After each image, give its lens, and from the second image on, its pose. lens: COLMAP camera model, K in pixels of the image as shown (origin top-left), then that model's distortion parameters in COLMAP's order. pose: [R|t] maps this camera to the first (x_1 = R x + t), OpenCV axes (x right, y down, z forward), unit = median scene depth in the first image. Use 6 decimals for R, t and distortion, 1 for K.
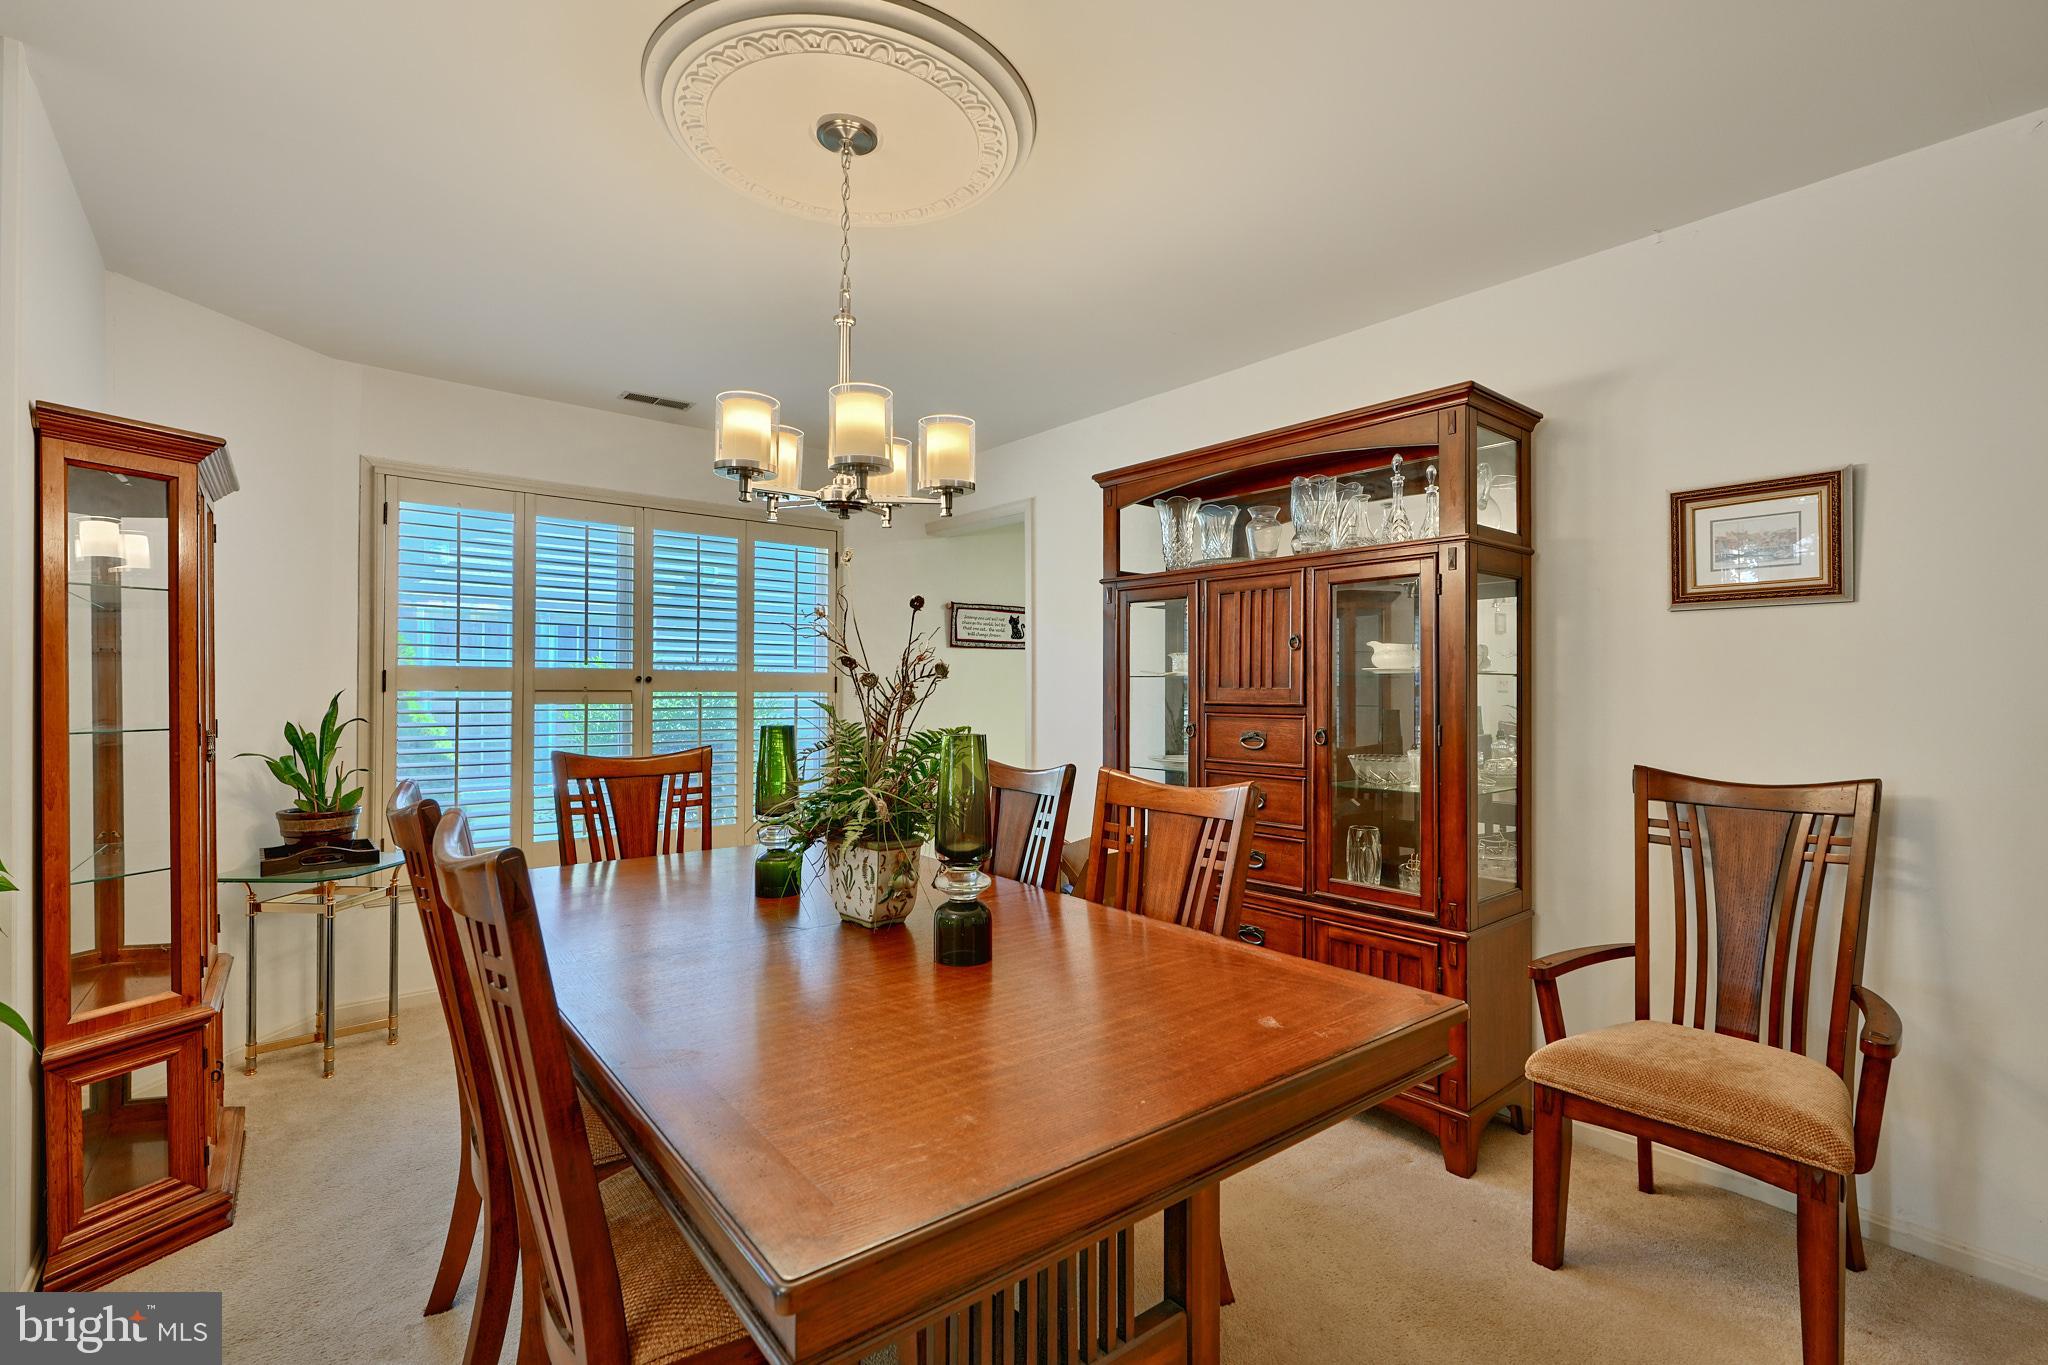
lens RADIAL K [[934.9, 0, 1029.0], [0, 934.9, 686.4], [0, 0, 1]] dist [0.000463, 0.001977]
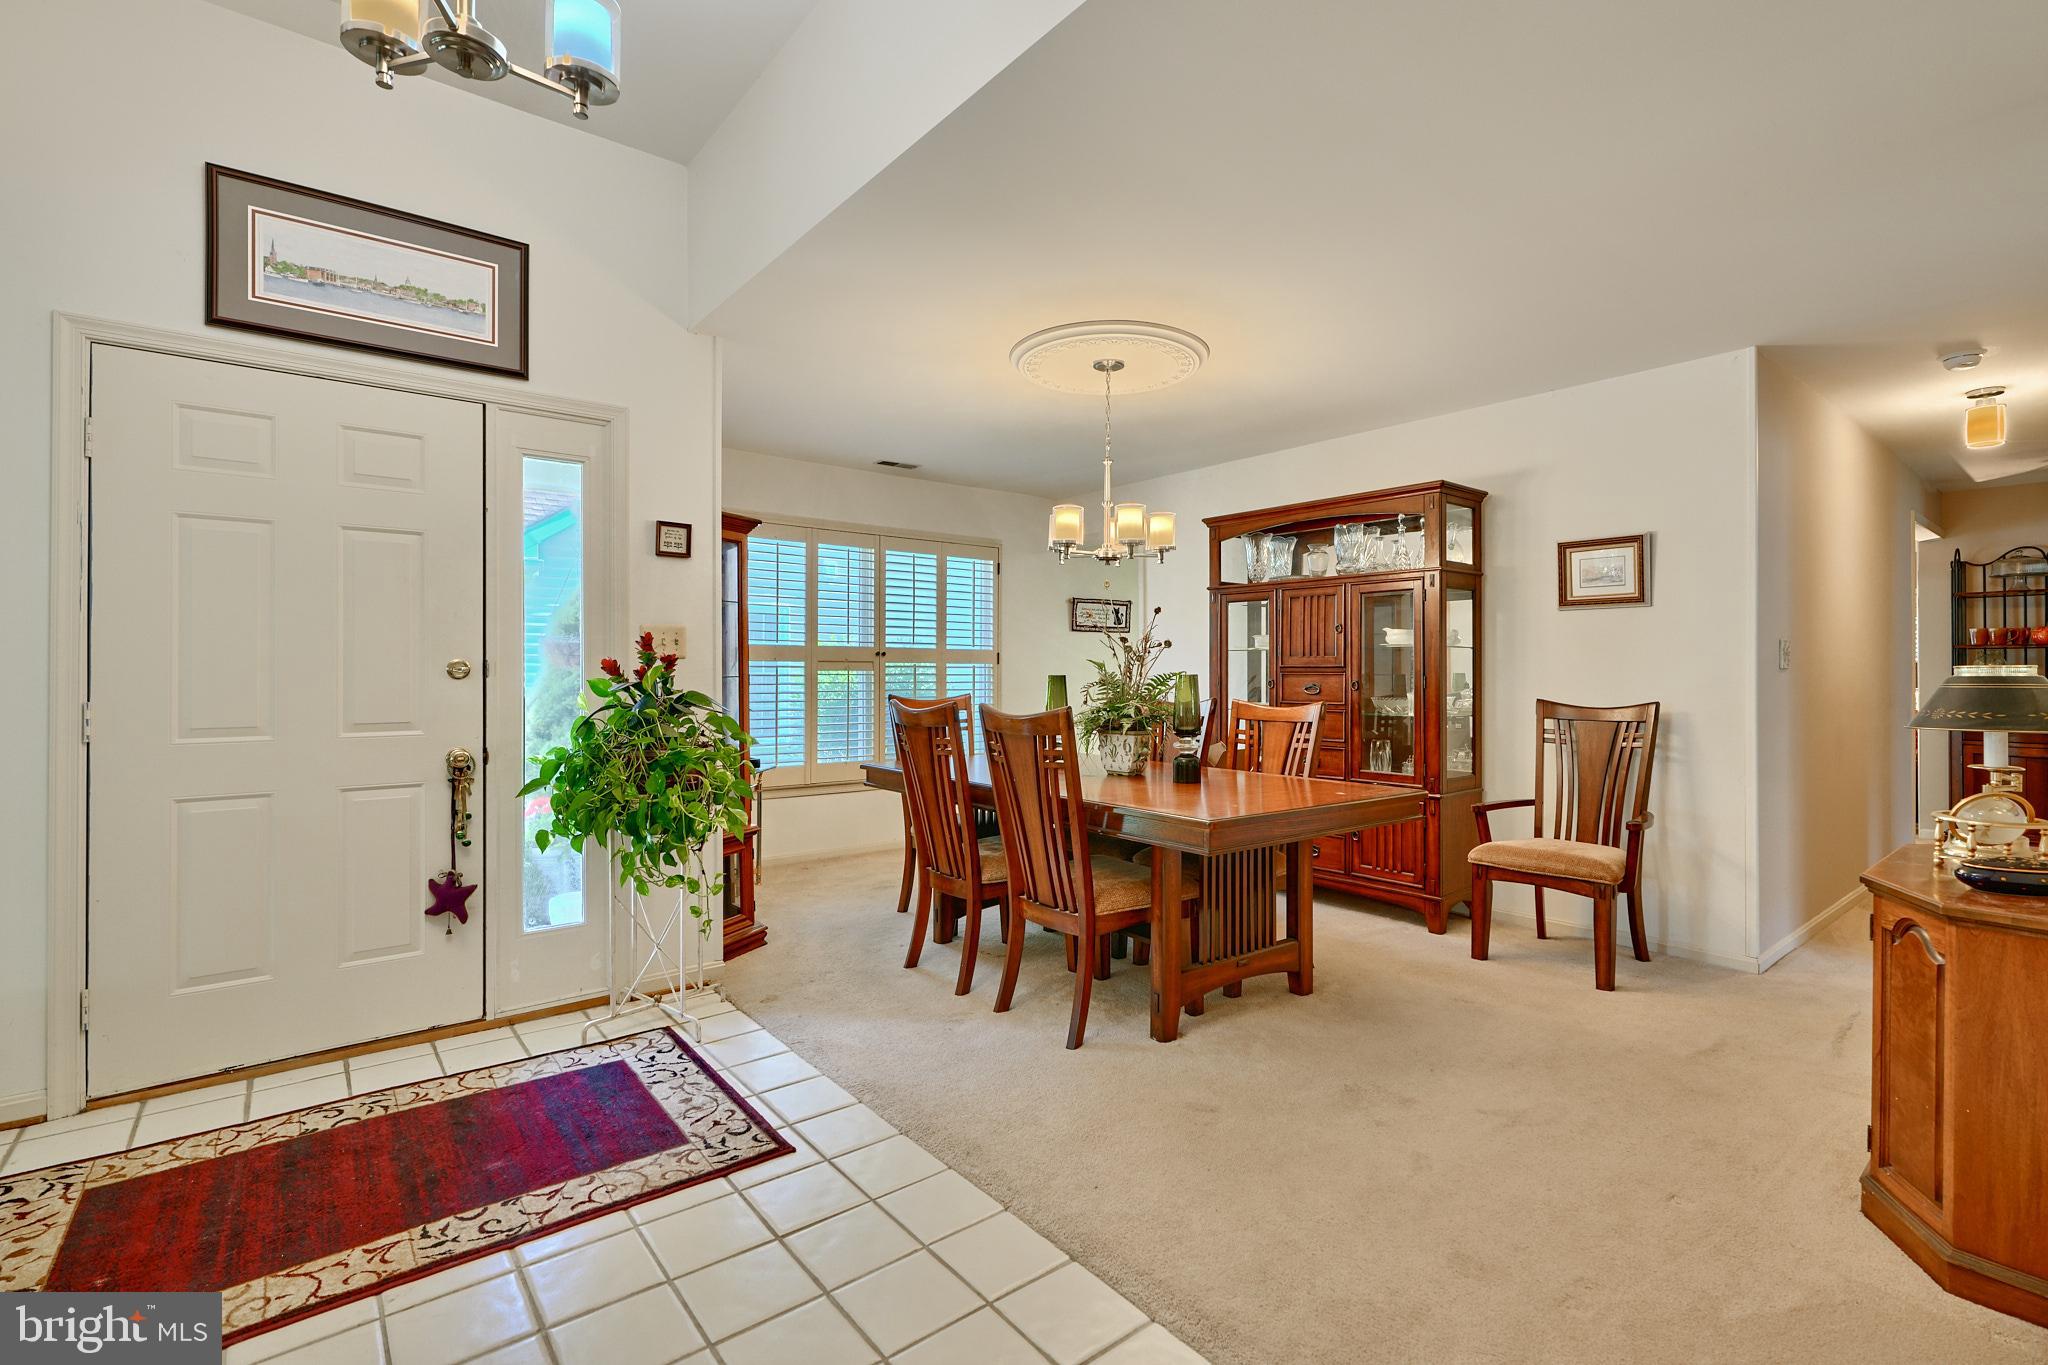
lens RADIAL K [[934.9, 0, 1025.6], [0, 934.9, 666.7], [0, 0, 1]] dist [0.000463, 0.001977]
pose [[0.999831, -0.000967, -0.018374, -0.269500], [0.000919, 0.999996, -0.002602, 0.027373], [0.018377, 0.002584, 0.999828, -0.747861]]
